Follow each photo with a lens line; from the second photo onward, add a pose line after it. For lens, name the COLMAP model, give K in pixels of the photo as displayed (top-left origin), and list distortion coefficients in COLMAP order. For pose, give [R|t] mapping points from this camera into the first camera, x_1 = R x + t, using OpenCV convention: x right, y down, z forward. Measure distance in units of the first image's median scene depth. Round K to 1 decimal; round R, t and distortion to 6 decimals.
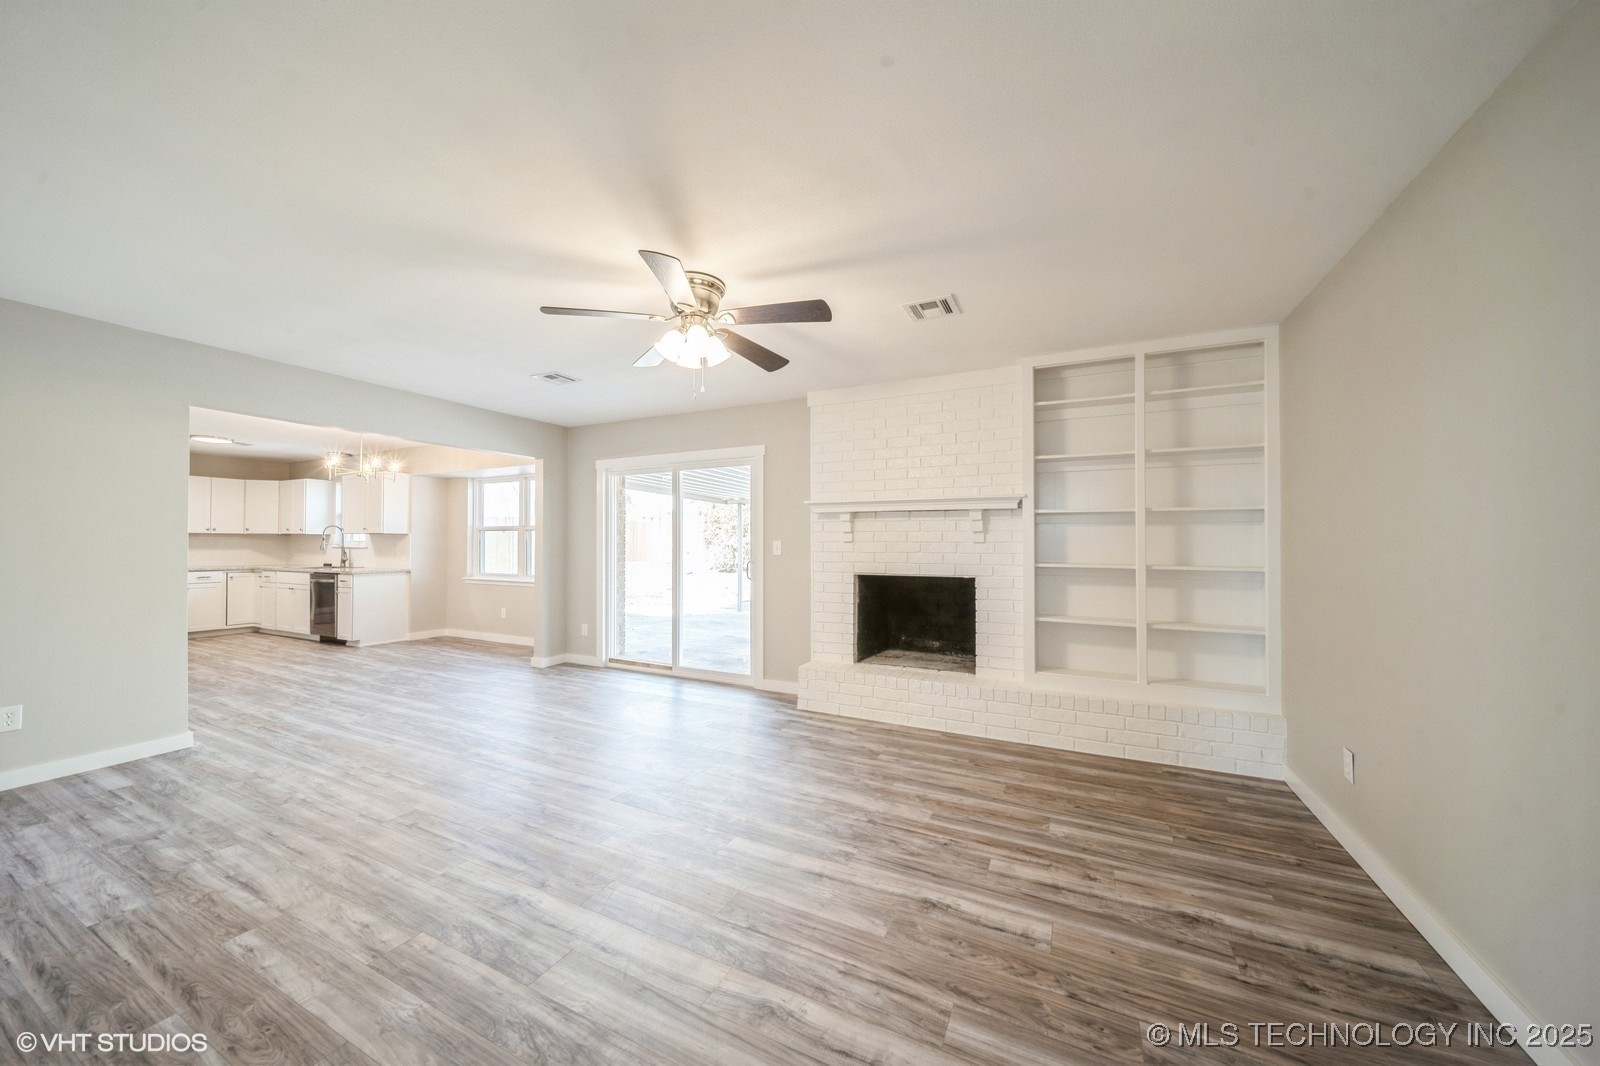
lens RADIAL K [[611.8, 0, 789.2], [0, 611.8, 535.8], [0, 0, 1]] dist [0.016505, 0.000144]
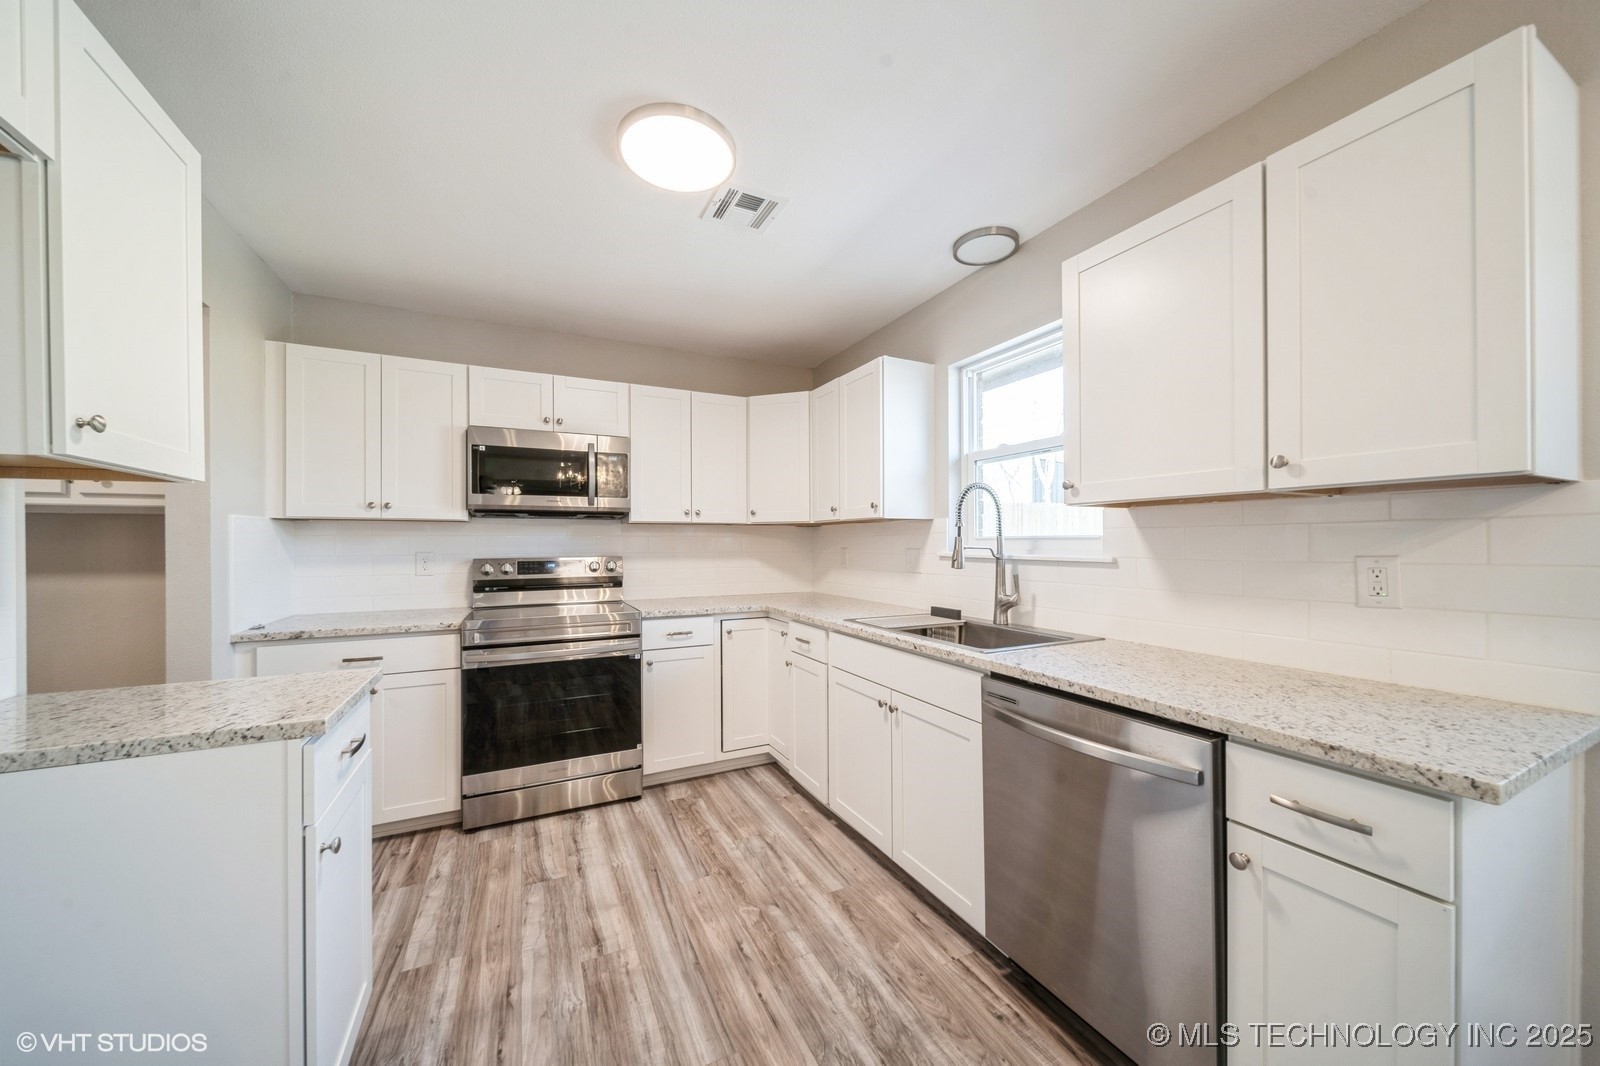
lens RADIAL K [[557.3, 0, 787.3], [0, 557.3, 542.1], [0, 0, 1]] dist [0.003474, 0.000100]
pose [[0.823278, -0.007449, -0.567589, -0.671340], [0.012657, 0.999906, 0.005236, 0.008463], [0.567497, -0.011494, 0.823295, 0.733513]]
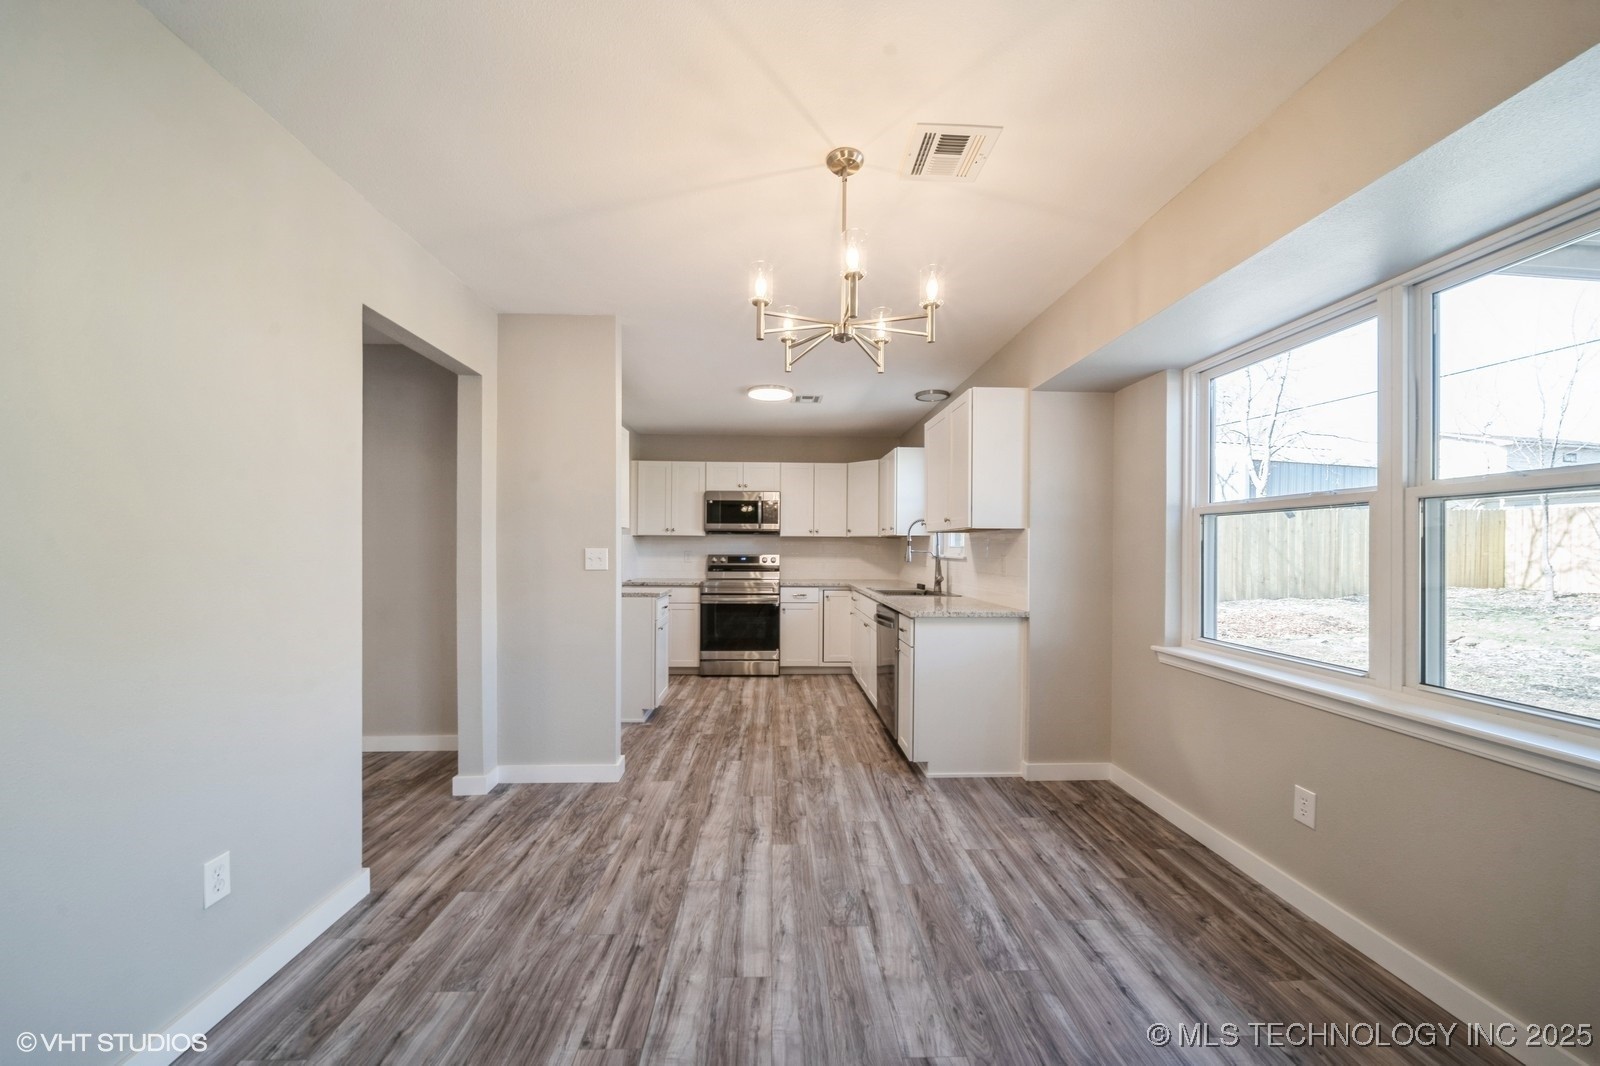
lens RADIAL K [[611.8, 0, 797.3], [0, 611.8, 540.6], [0, 0, 1]] dist [0.016505, 0.000144]
pose [[0.522654, -0.009392, -0.852493, -0.315241], [0.004508, 0.999956, -0.008253, 0.007467], [0.852533, 0.000470, 0.522673, 0.601965]]
